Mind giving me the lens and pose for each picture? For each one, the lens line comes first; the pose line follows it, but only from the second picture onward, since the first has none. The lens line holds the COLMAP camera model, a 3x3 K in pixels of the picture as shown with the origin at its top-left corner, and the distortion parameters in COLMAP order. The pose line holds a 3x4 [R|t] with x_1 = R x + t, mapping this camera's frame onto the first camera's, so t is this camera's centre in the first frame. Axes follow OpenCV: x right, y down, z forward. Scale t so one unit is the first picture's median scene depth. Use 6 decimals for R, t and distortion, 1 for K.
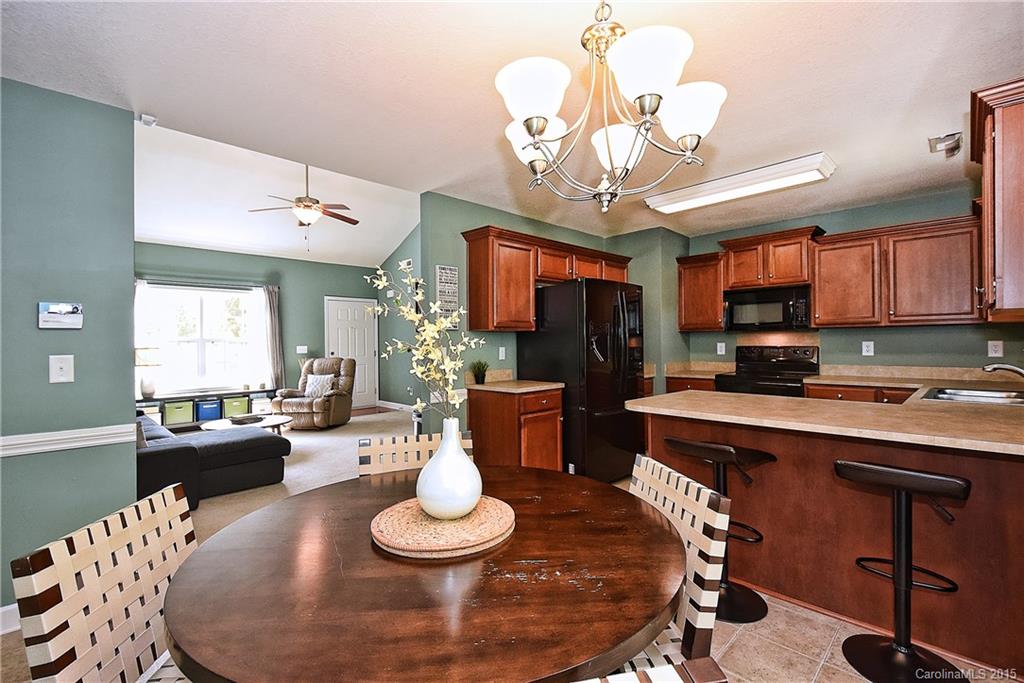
lens RADIAL K [[468.0, 0, 513.6], [0, 468.0, 346.5], [0, 0, 1]] dist [0.003399, -0.004258]
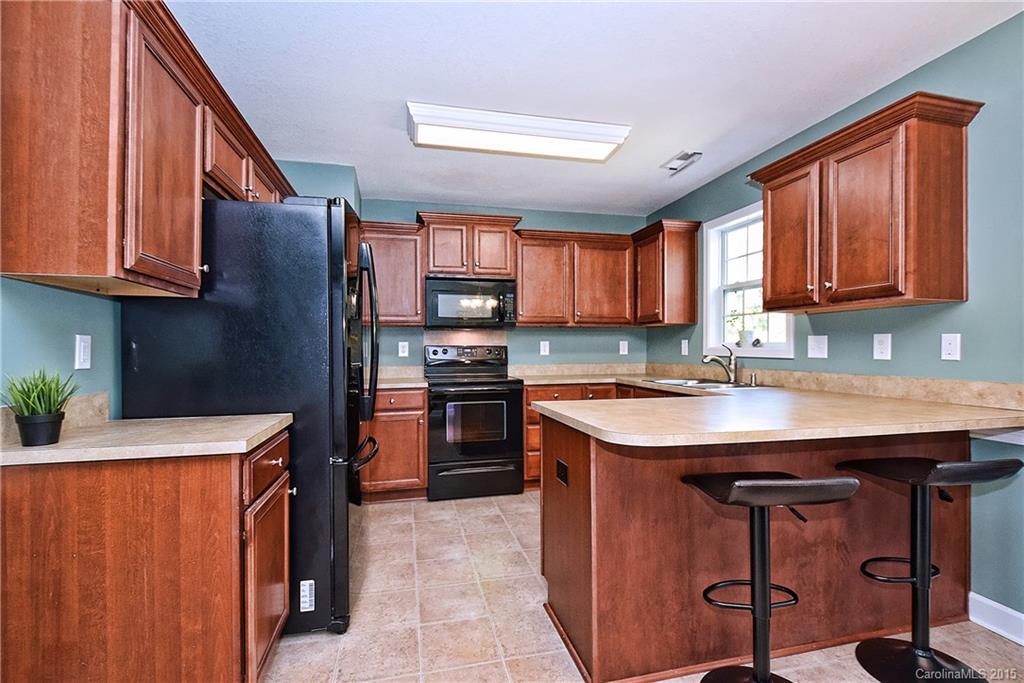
lens RADIAL K [[468.0, 0, 512.2], [0, 468.0, 348.4], [0, 0, 1]] dist [0.003399, -0.004258]
pose [[0.508925, 0.007315, 0.860780, -0.171183], [0.004791, 0.999924, -0.011331, 0.016440], [-0.860797, 0.009891, 0.508852, 0.537247]]
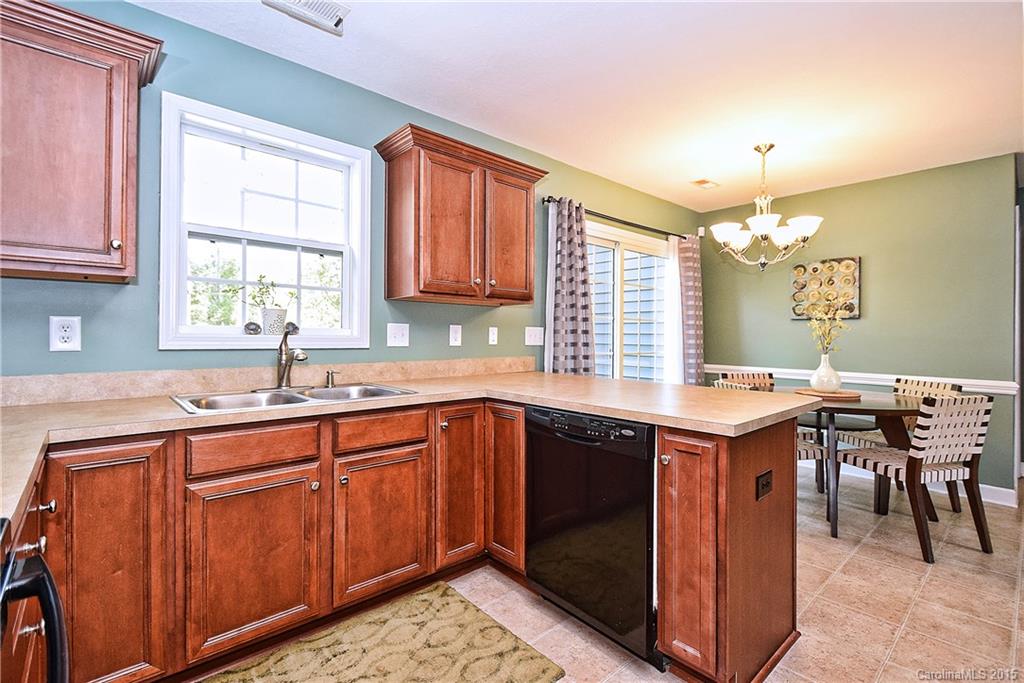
lens RADIAL K [[468.0, 0, 496.1], [0, 468.0, 335.4], [0, 0, 1]] dist [0.003399, -0.004258]
pose [[-0.998471, 0.005197, 0.055035, 0.430011], [0.005396, 0.999979, 0.003478, 0.008094], [-0.055016, 0.003770, -0.998478, 1.112312]]
